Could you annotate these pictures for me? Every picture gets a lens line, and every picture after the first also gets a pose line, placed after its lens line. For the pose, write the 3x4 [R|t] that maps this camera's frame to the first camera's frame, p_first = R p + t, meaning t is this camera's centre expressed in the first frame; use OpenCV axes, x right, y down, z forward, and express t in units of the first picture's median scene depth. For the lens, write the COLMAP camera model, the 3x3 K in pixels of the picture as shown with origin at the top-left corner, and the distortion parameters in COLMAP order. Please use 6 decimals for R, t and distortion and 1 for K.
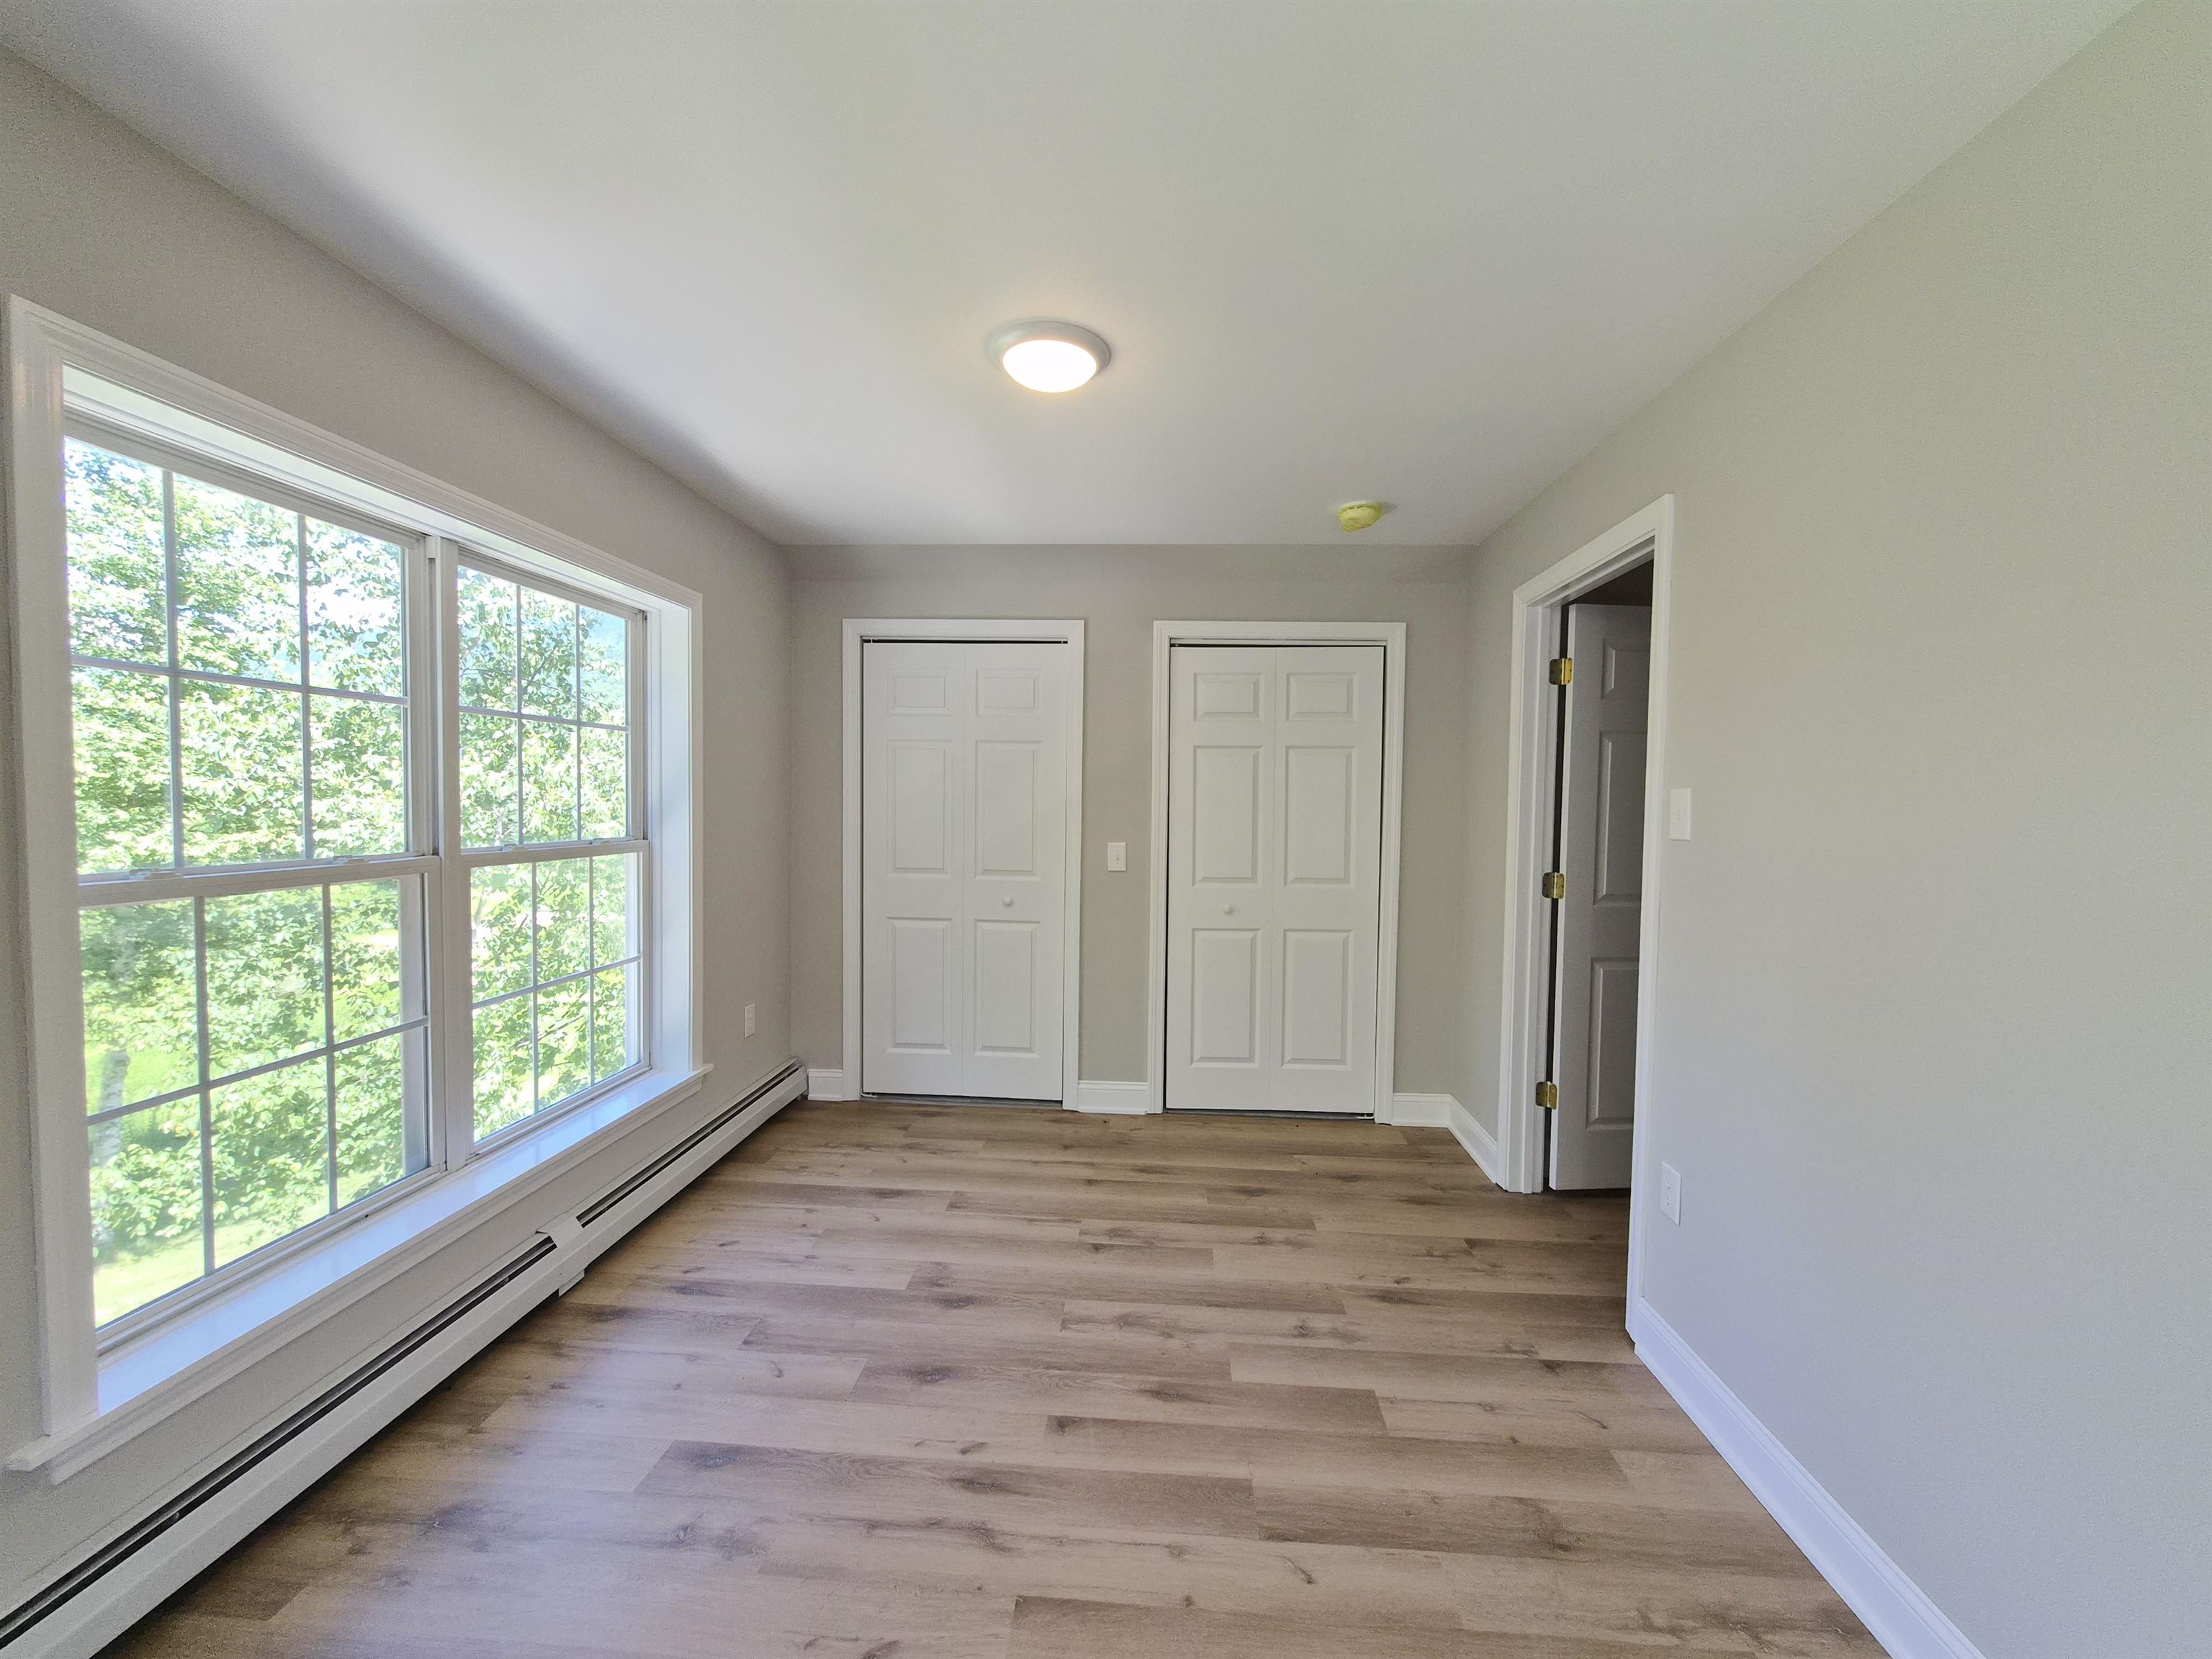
lens RADIAL K [[885.0, 0, 1108.3], [0, 885.0, 832.4], [0, 0, 1]] dist [0.001064, -0.001029]
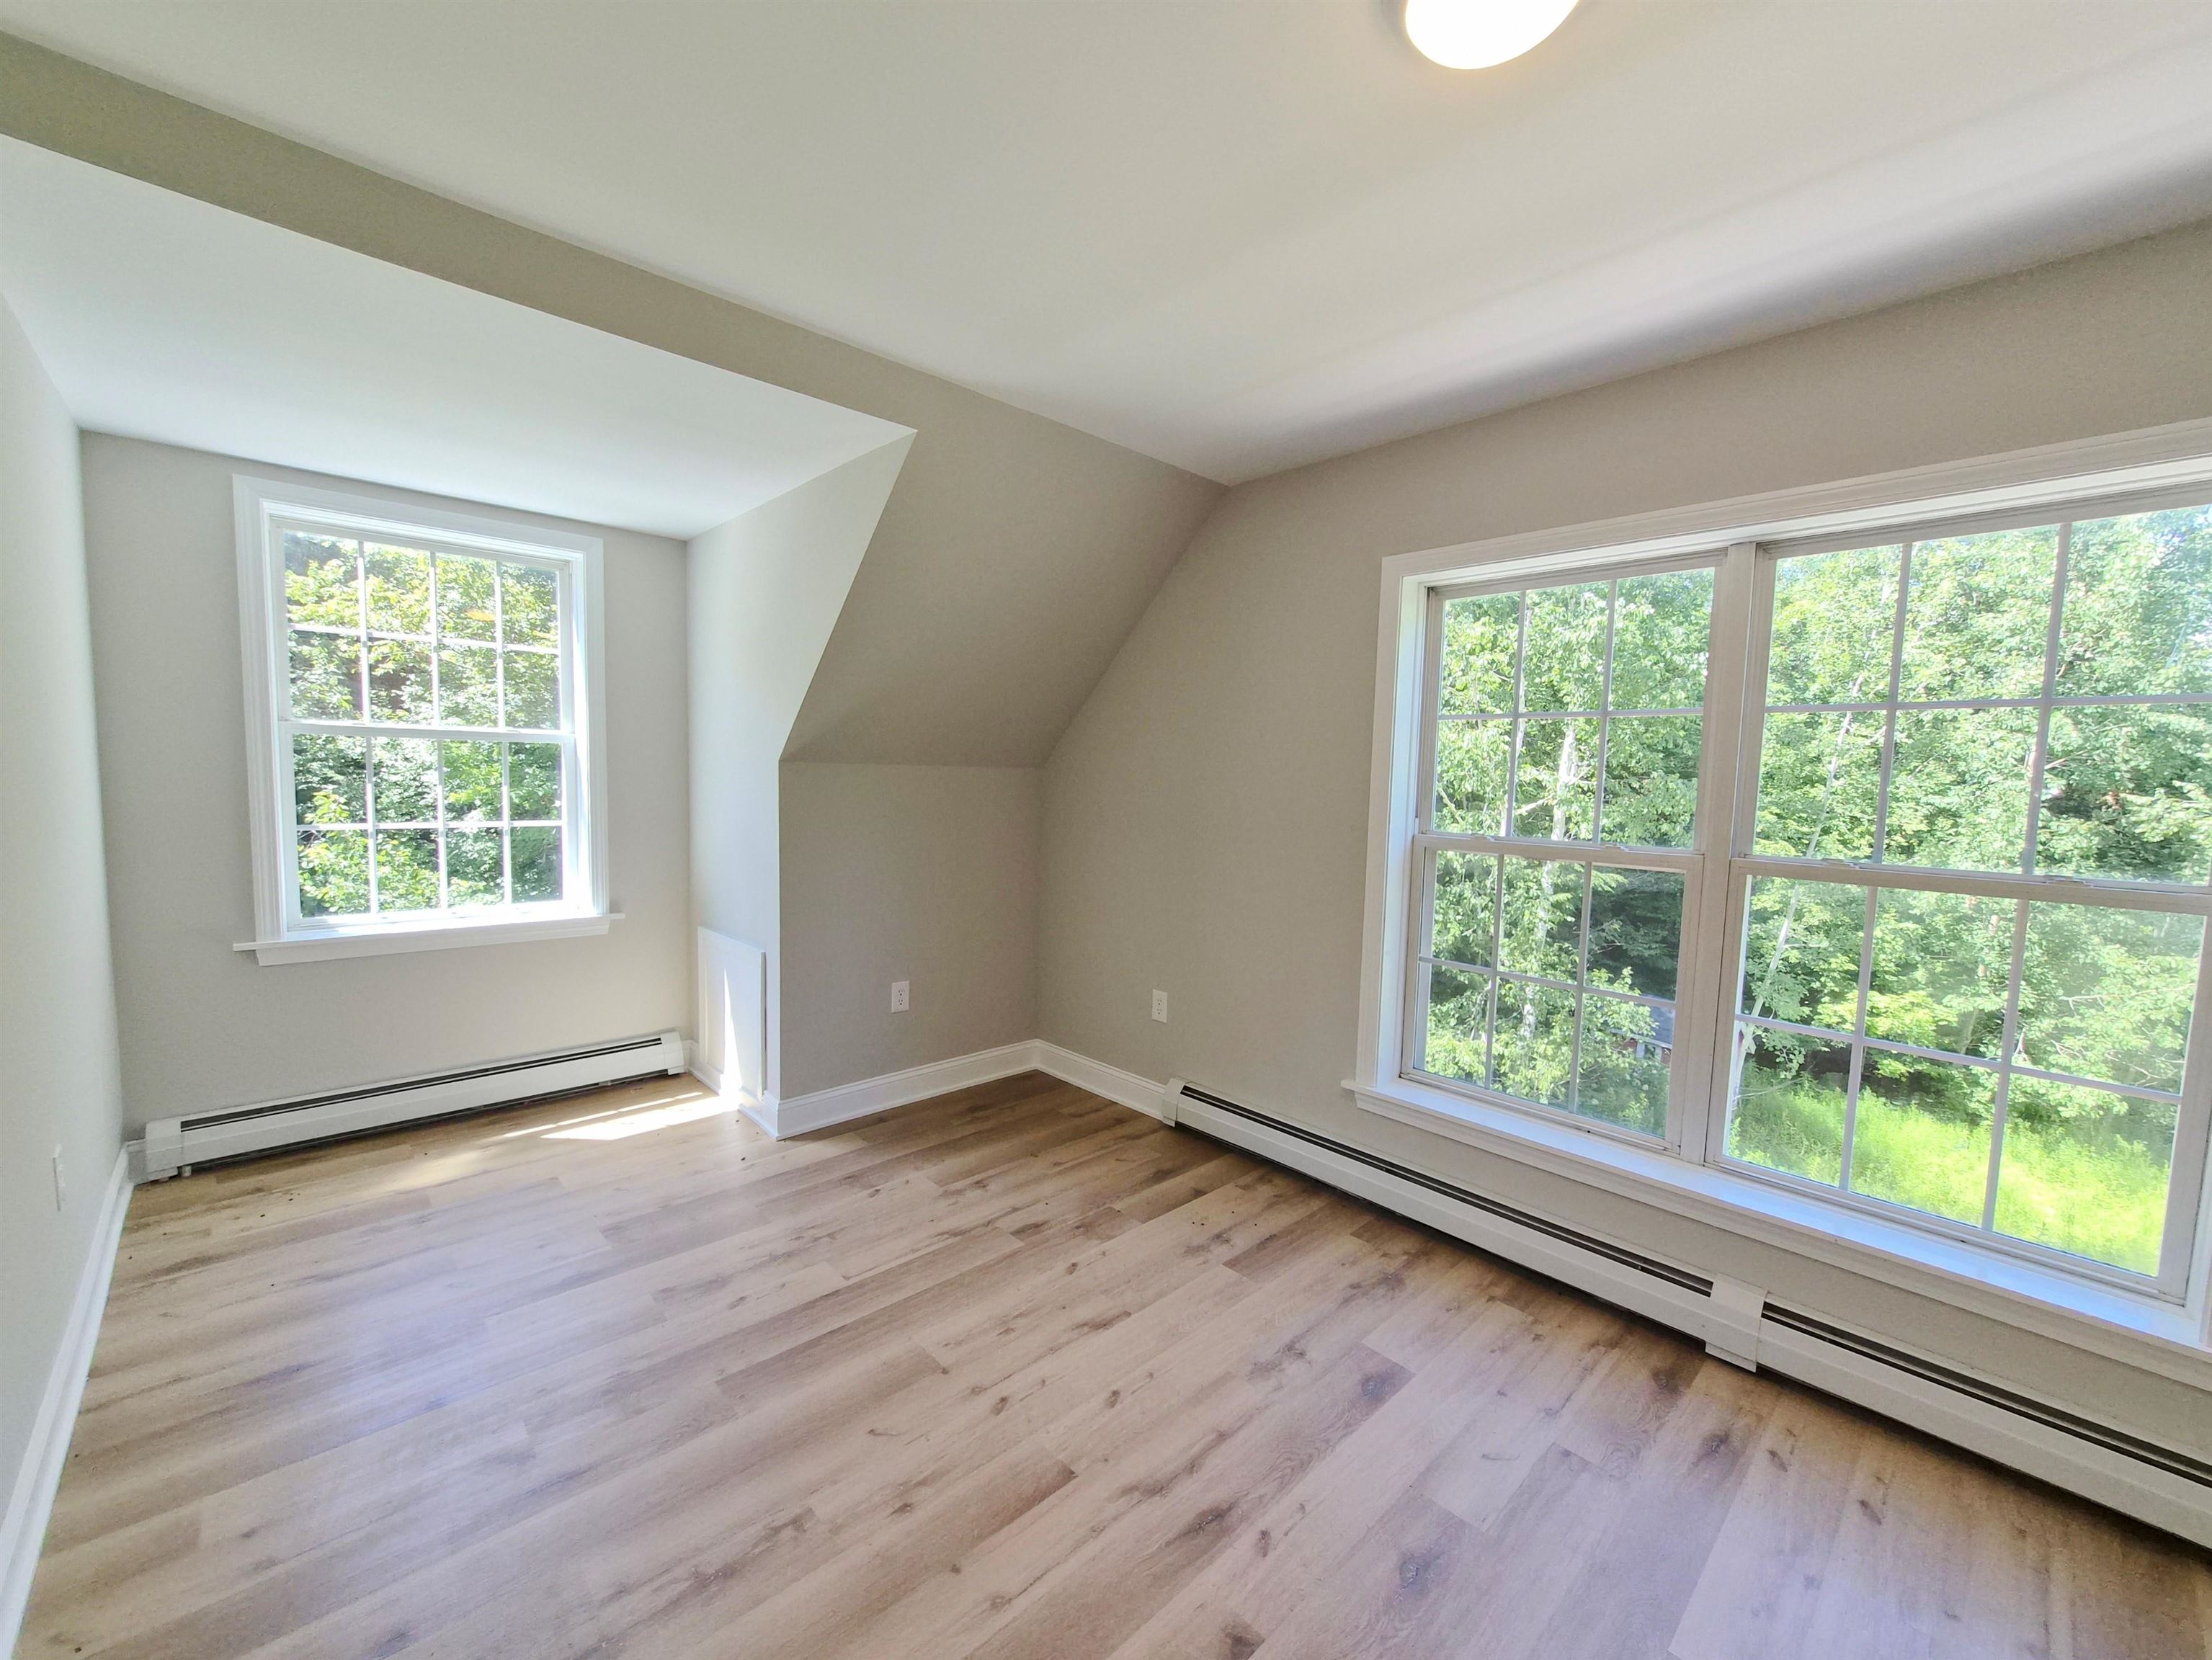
lens RADIAL K [[884.9, 0, 1104.7], [0, 884.9, 823.8], [0, 0, 1]] dist [0.001064, -0.001029]
pose [[-0.682852, 0.010100, -0.730487, 0.576913], [-0.068085, 0.994673, 0.077397, -0.051353], [0.727377, 0.102586, -0.678527, 1.415526]]
